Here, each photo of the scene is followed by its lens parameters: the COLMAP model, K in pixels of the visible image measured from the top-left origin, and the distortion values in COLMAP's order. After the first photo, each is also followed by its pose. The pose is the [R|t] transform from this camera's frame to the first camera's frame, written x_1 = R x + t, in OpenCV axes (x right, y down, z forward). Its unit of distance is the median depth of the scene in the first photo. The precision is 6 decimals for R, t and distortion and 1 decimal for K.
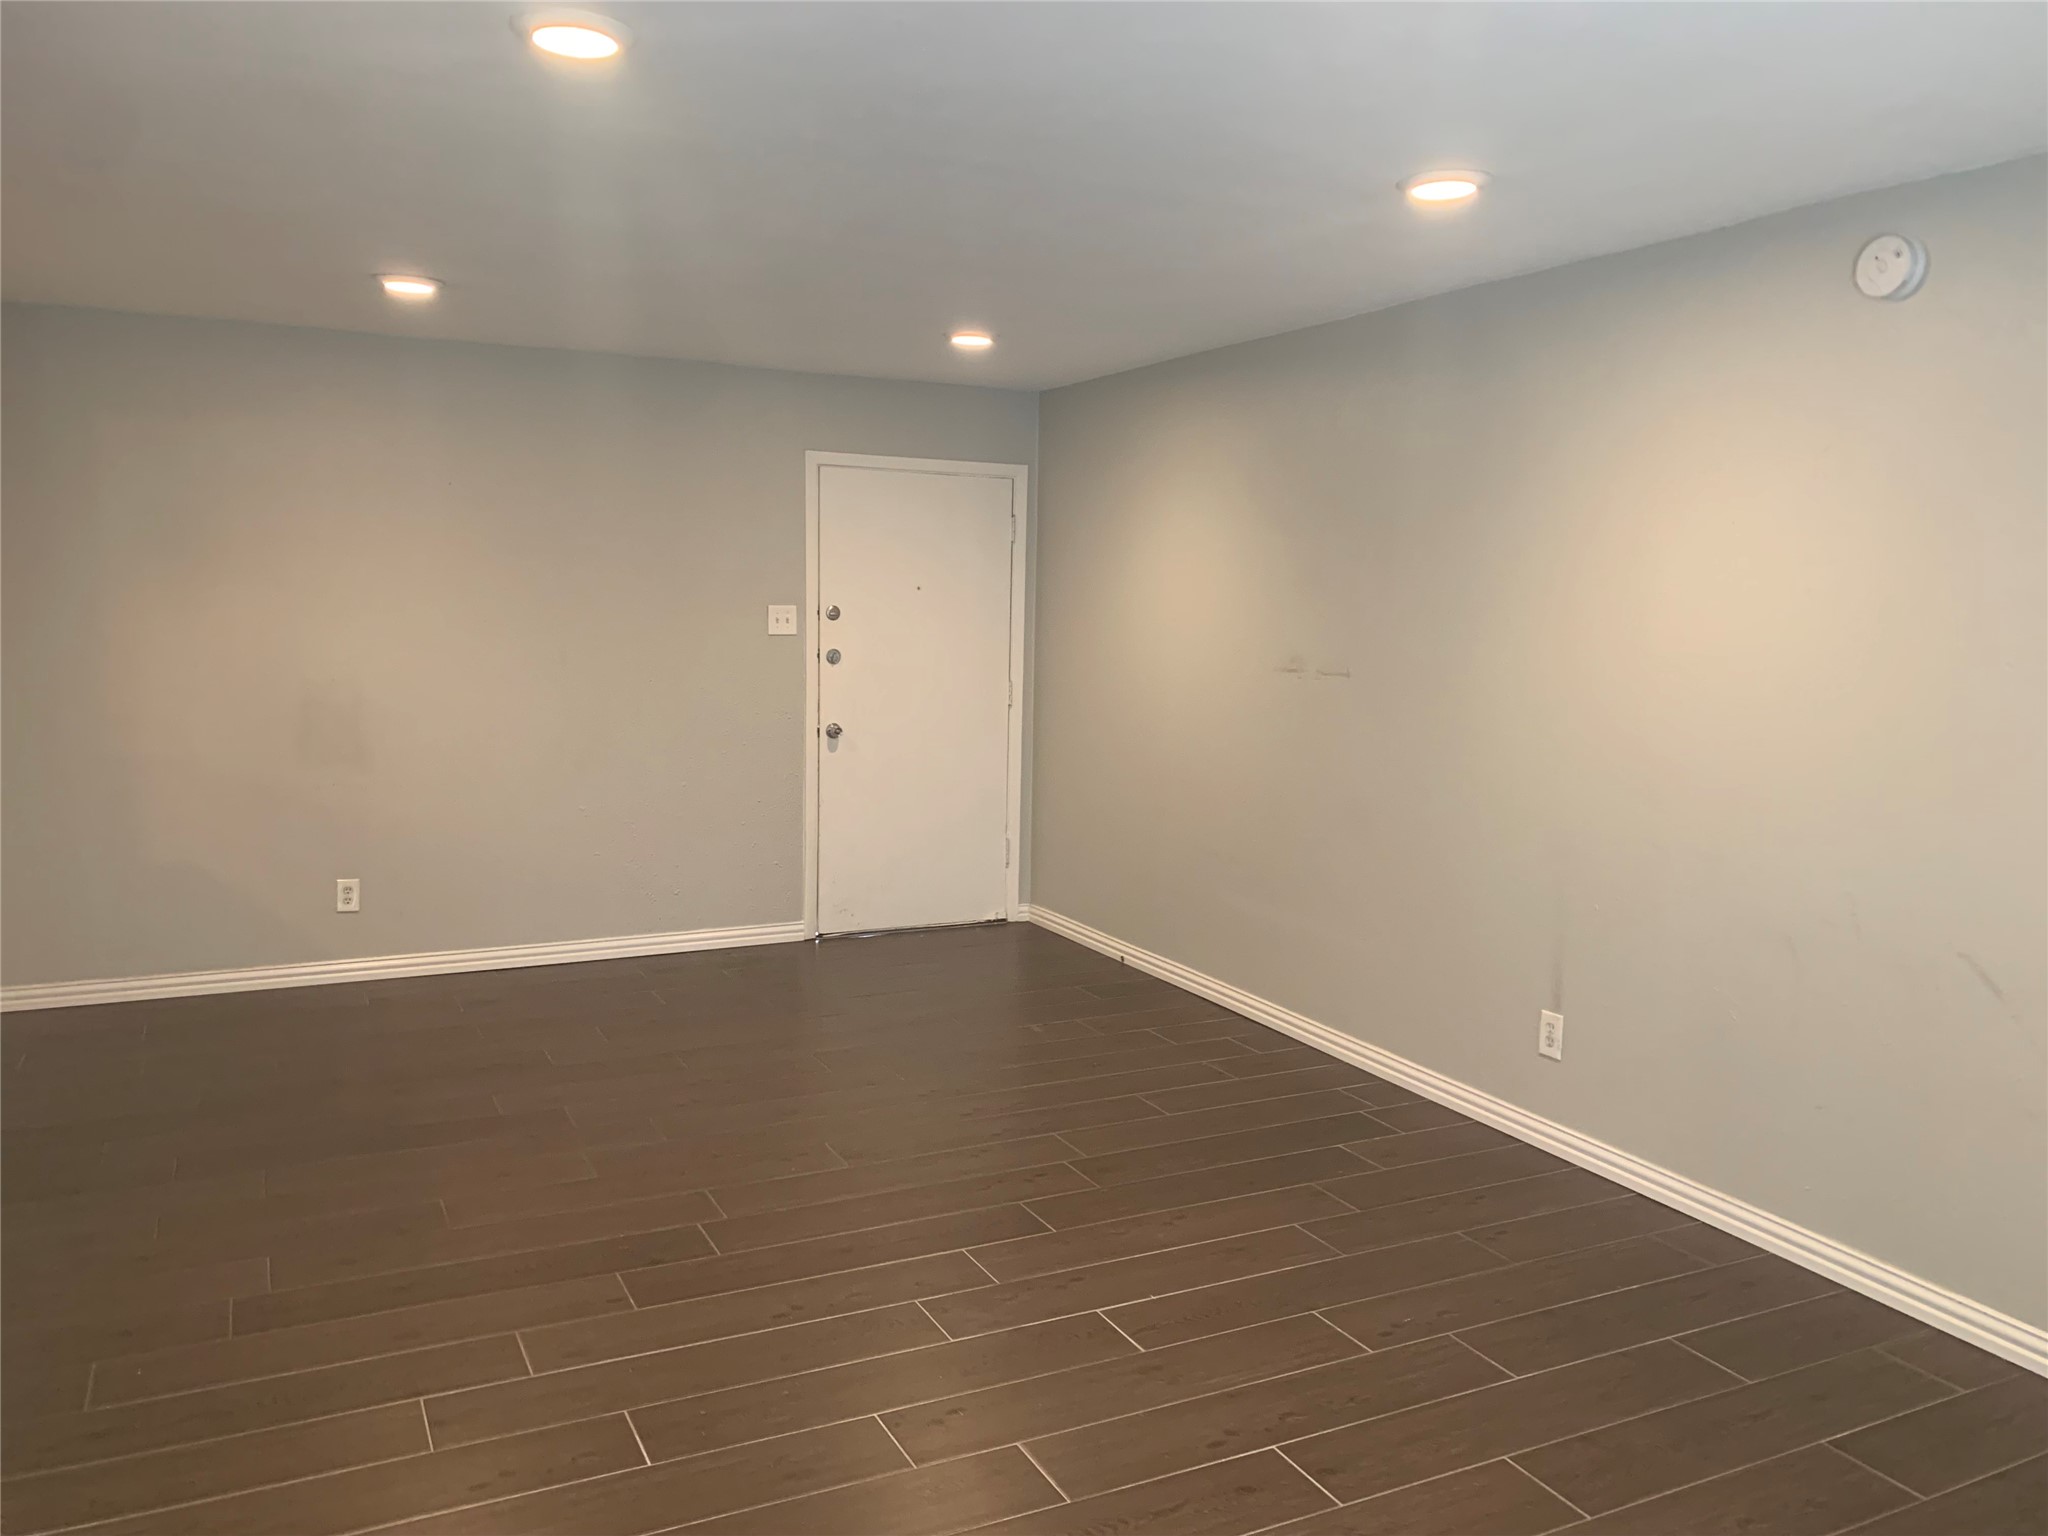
lens RADIAL K [[1553.5, 0, 1030.5], [0, 1553.5, 775.2], [0, 0, 1]] dist [0.033332, 0.004538]
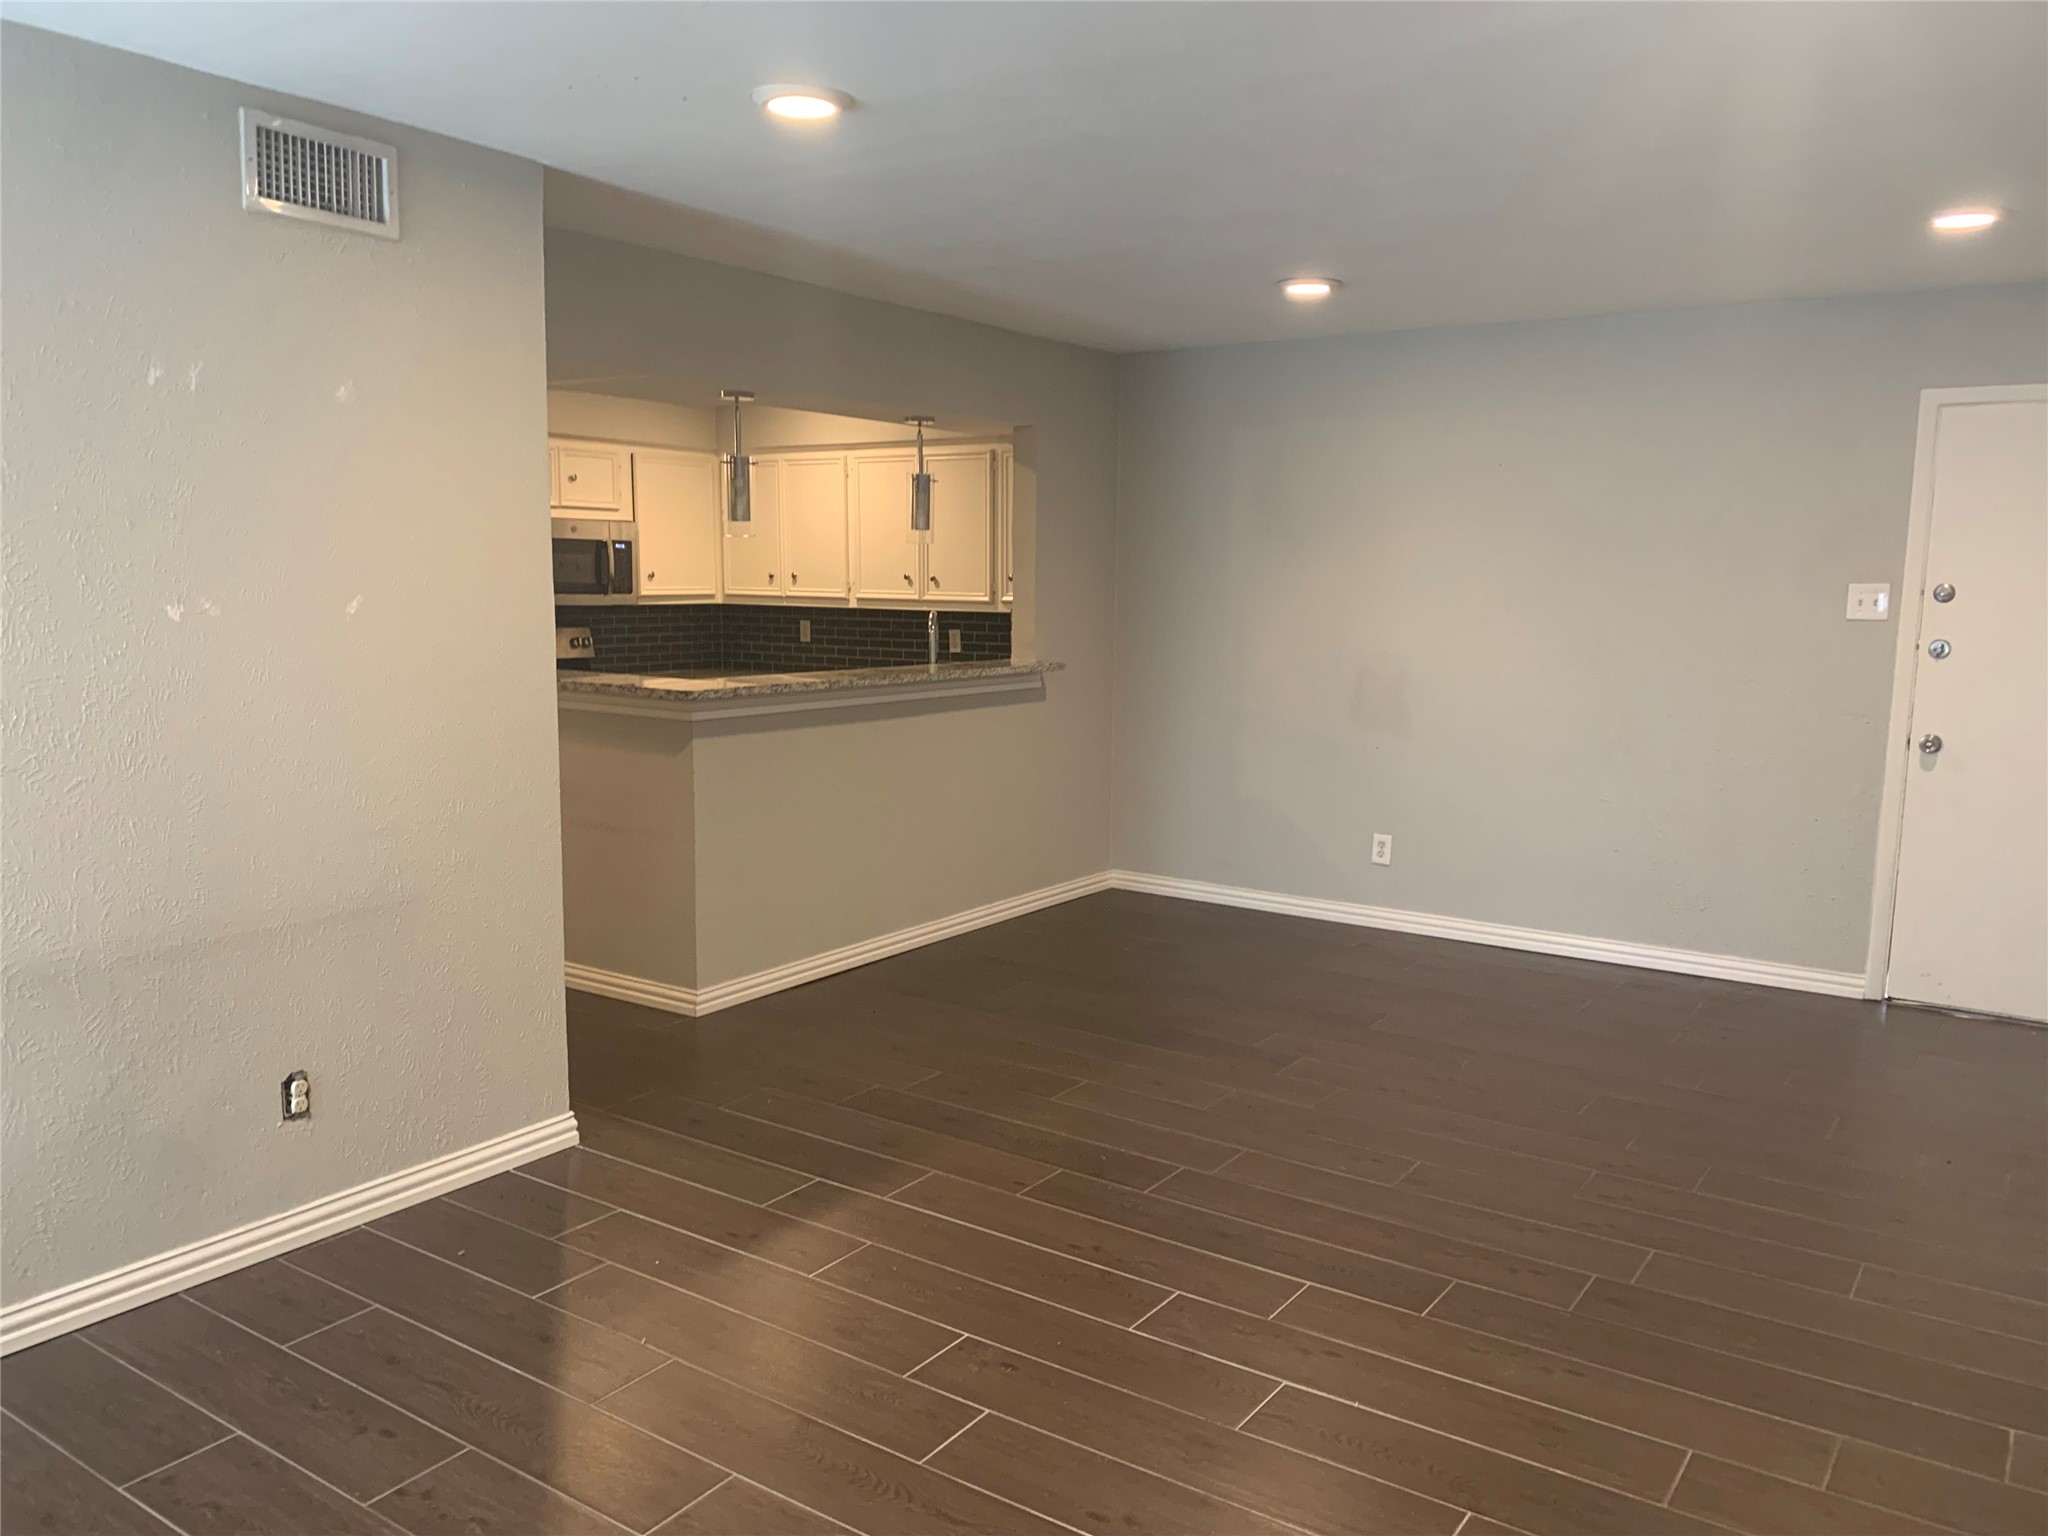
lens RADIAL K [[1553.5, 0, 1037.8], [0, 1553.5, 771.7], [0, 0, 1]] dist [0.033332, 0.004538]
pose [[0.488199, 0.101757, -0.866780, 0.349705], [-0.105653, 0.992766, 0.057040, -0.012685], [0.866313, 0.063731, 0.495419, 0.222890]]
